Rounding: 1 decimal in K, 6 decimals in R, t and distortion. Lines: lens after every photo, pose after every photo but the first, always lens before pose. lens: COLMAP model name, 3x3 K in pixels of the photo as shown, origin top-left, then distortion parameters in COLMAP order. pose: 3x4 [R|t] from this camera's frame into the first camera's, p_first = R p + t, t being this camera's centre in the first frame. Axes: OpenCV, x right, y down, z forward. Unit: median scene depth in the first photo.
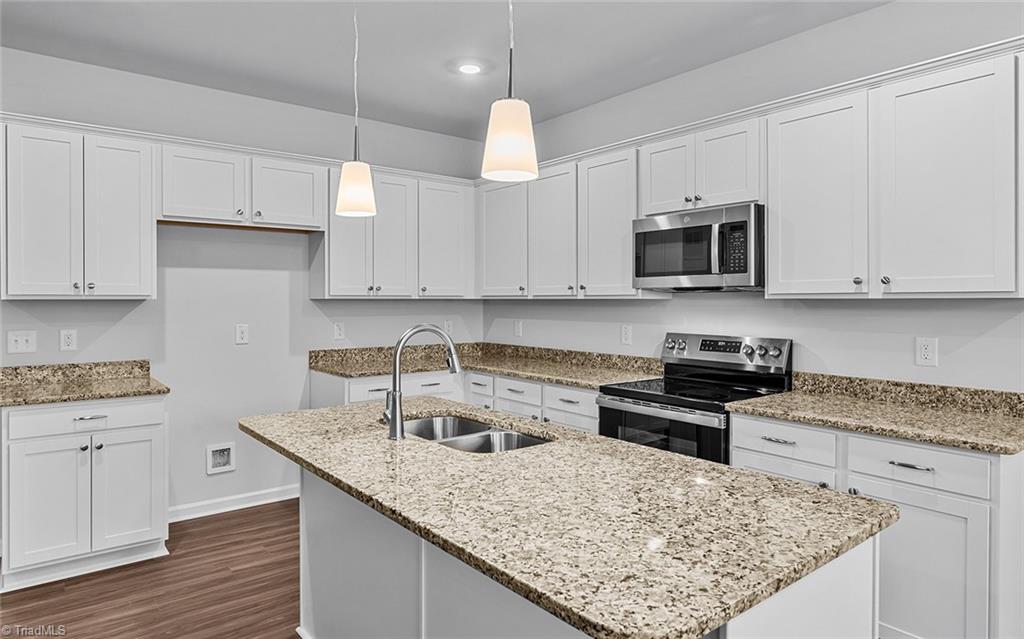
lens RADIAL K [[622.7, 0, 533.2], [0, 622.7, 304.4], [0, 0, 1]] dist [0.004110, 0.000354]
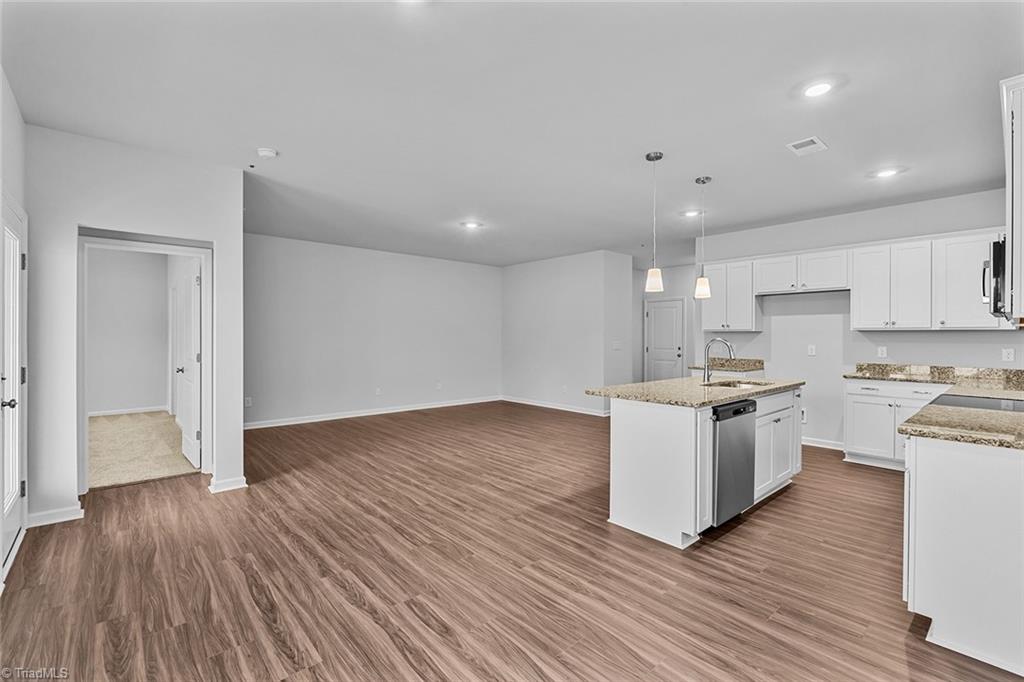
lens RADIAL K [[455.9, 0, 509.2], [0, 455.9, 338.2], [0, 0, 1]] dist [-0.006258, -0.000838]
pose [[0.020843, 0.006173, -0.999764, 0.924694], [-0.007927, 0.999951, 0.006008, 0.012146], [0.999751, 0.007800, 0.020891, 0.096395]]
